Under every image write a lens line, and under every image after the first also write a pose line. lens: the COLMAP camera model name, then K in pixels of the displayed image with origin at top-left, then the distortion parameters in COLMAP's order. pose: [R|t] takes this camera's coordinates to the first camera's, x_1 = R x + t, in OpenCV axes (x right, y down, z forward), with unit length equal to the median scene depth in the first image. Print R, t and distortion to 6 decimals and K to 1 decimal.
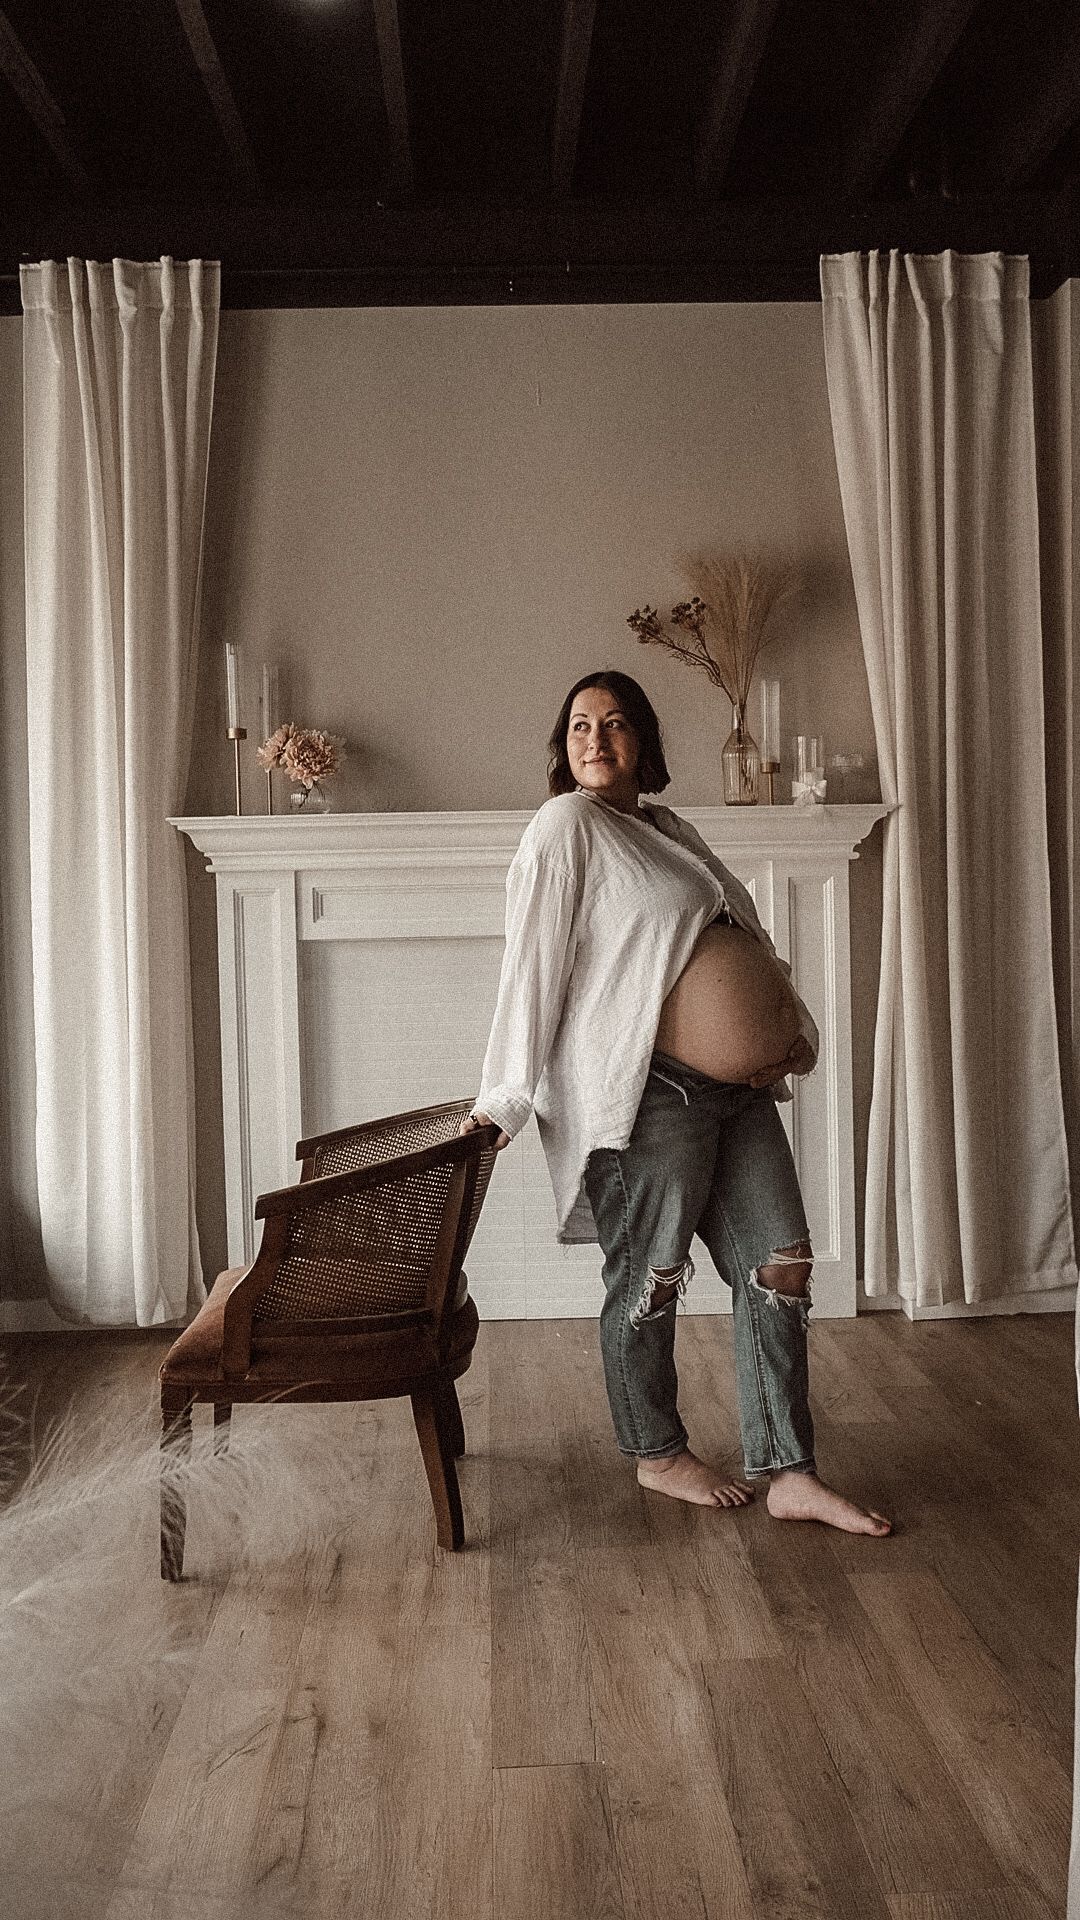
lens RADIAL K [[1531.3, 0, 537.7], [0, 1531.3, 936.8], [0, 0, 1]] dist [0.009157, 0.003759]
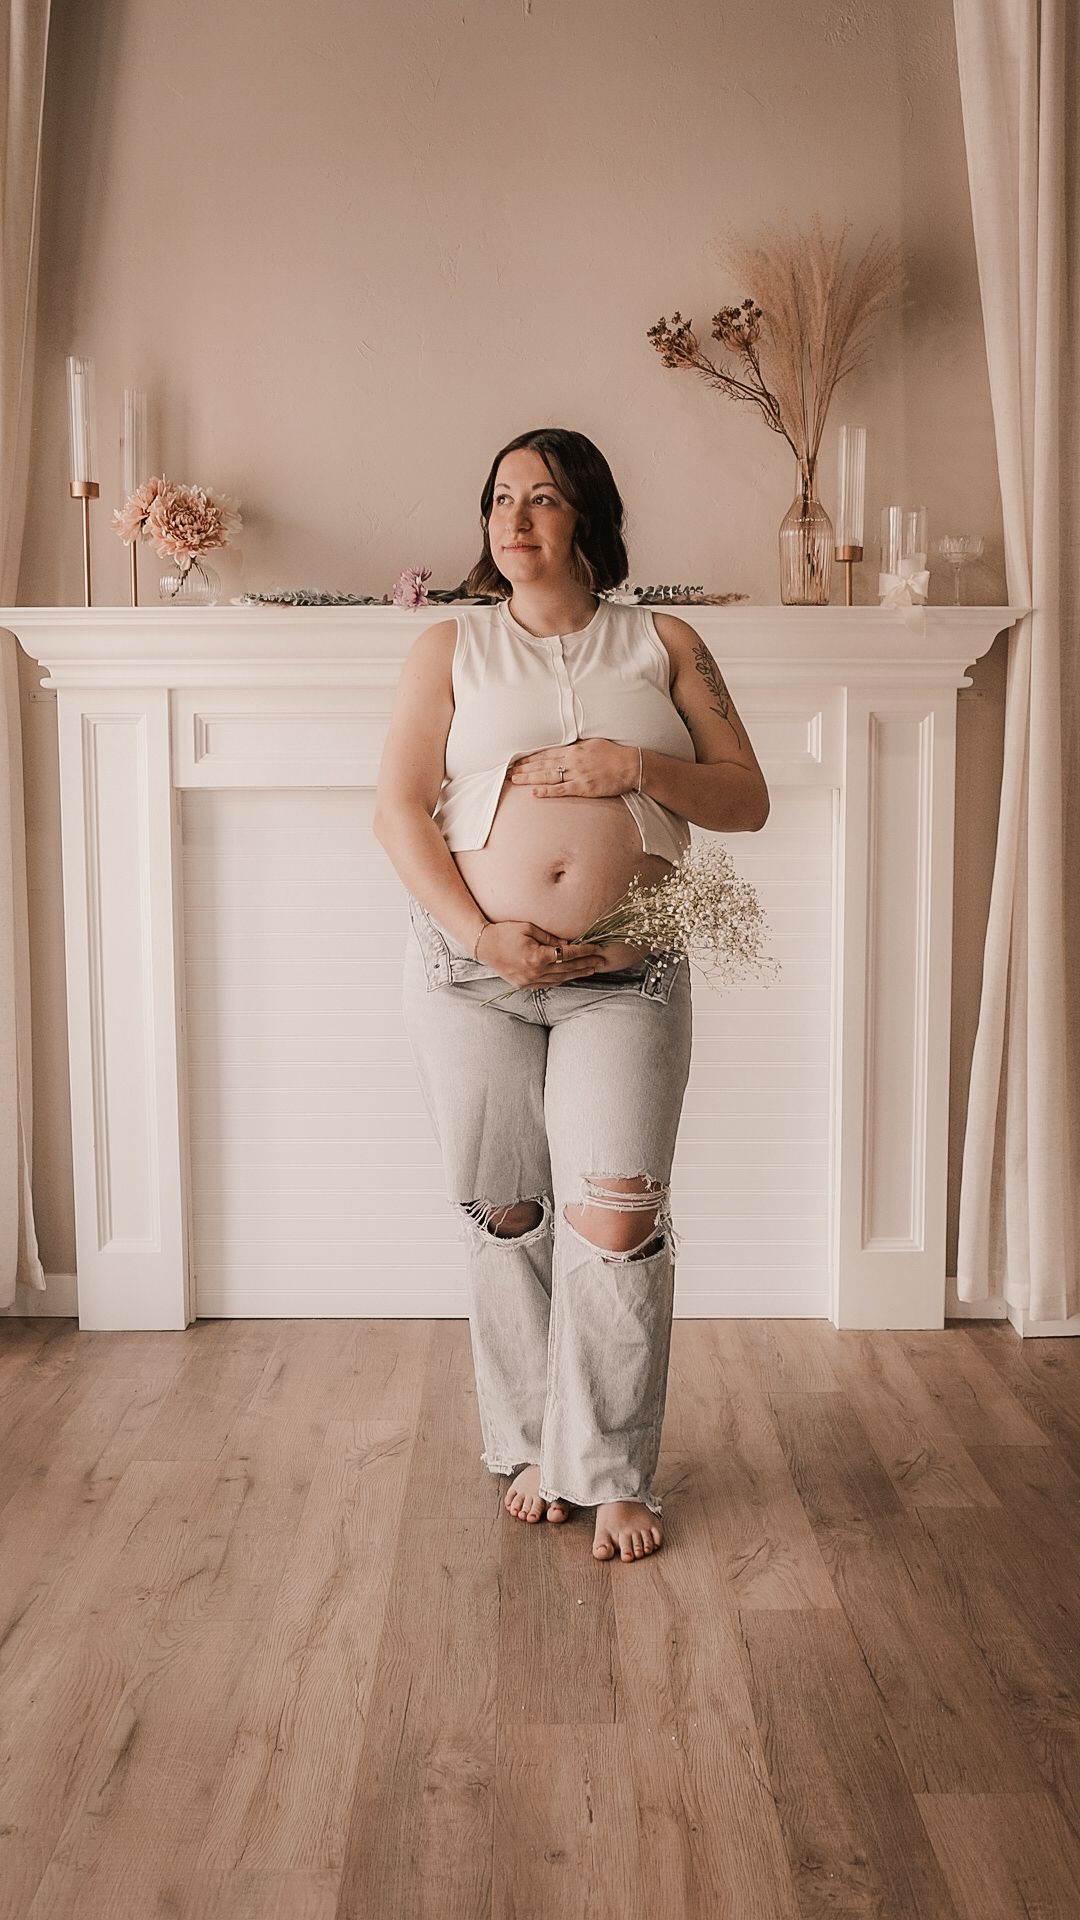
lens RADIAL K [[1732.1, 0, 539.1], [0, 1732.1, 926.8], [0, 0, 1]] dist [0.001397, 0.006903]
pose [[0.999307, 0.023015, -0.029261, 0.038562], [-0.020923, 0.997336, 0.069873, 0.007096], [0.030791, -0.069212, 0.997127, 0.200864]]
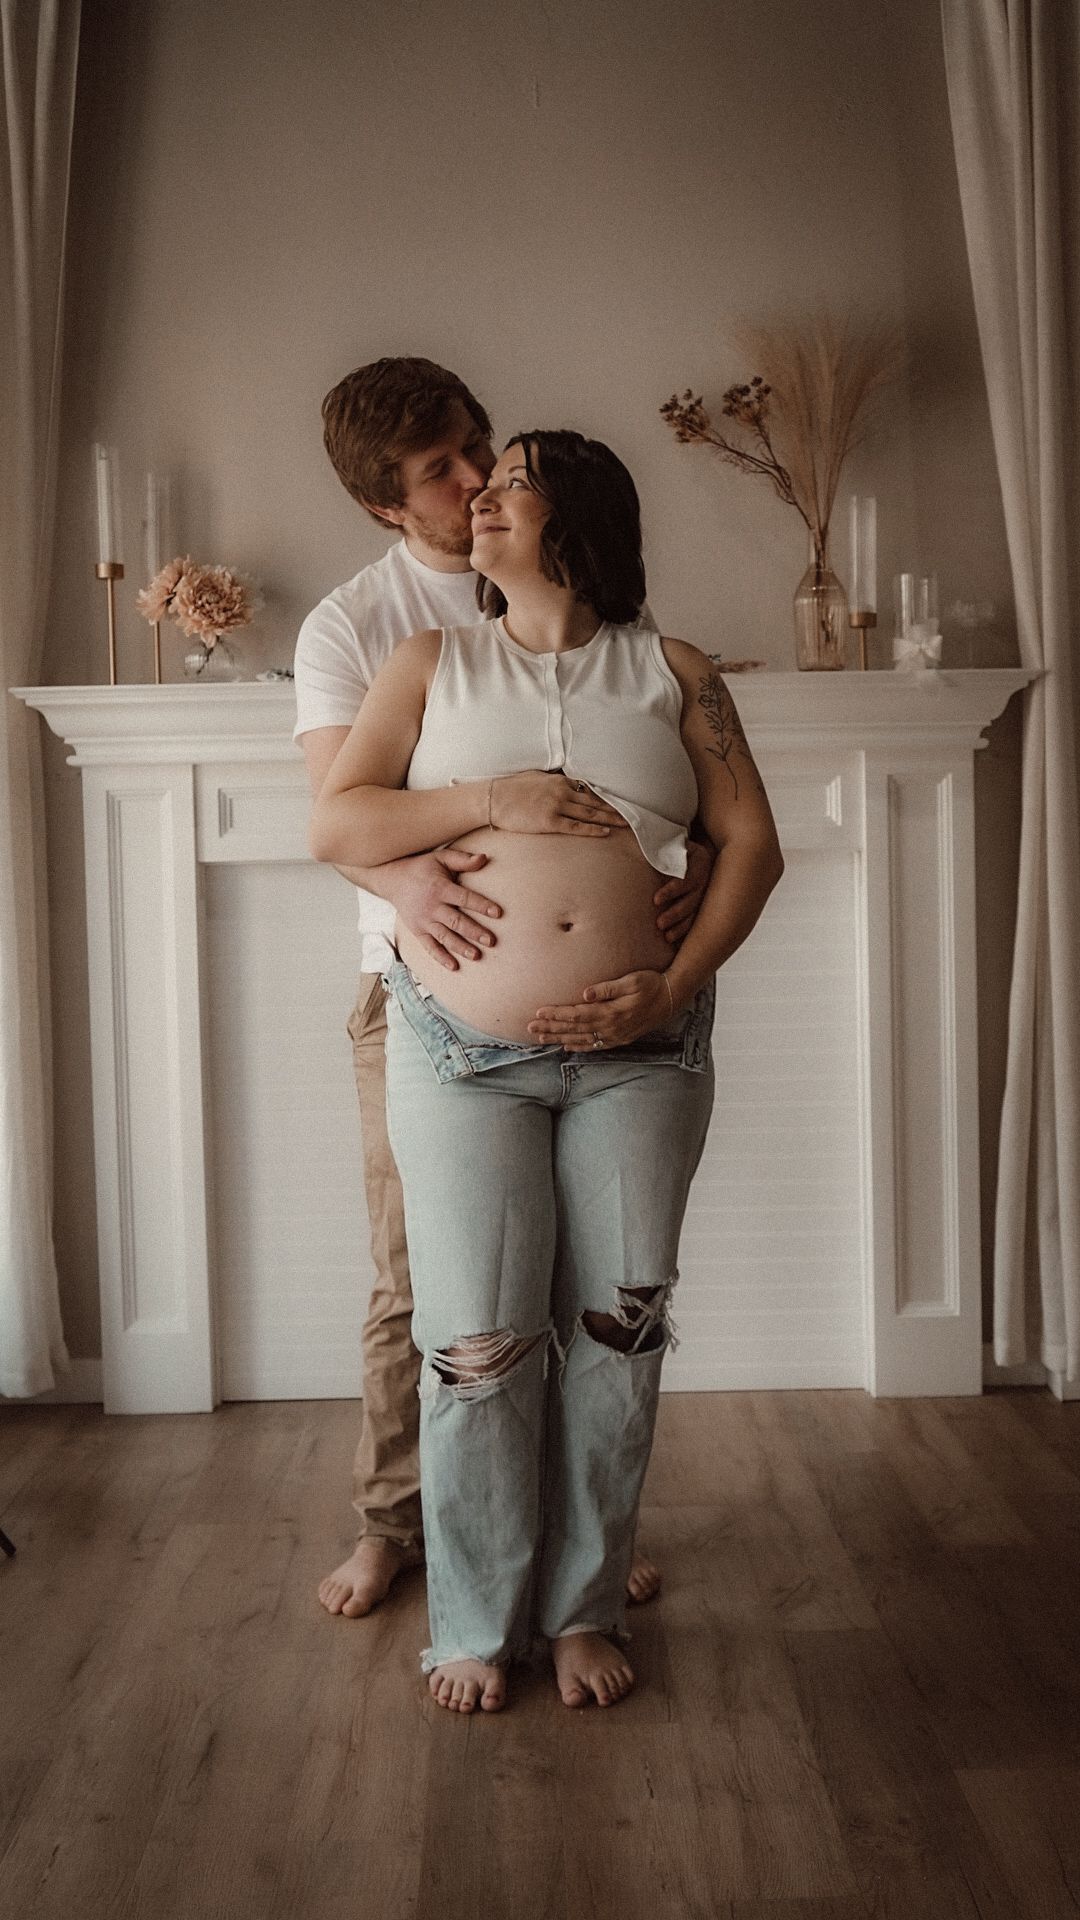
lens RADIAL K [[1978.8, 0, 542.9], [0, 1978.8, 926.2], [0, 0, 1]] dist [0.018682, 0.008003]
pose [[0.999744, 0.002150, -0.022523, 0.025512], [-0.001954, 0.999960, 0.008724, 0.023968], [0.022541, -0.008678, 0.999708, 0.081450]]
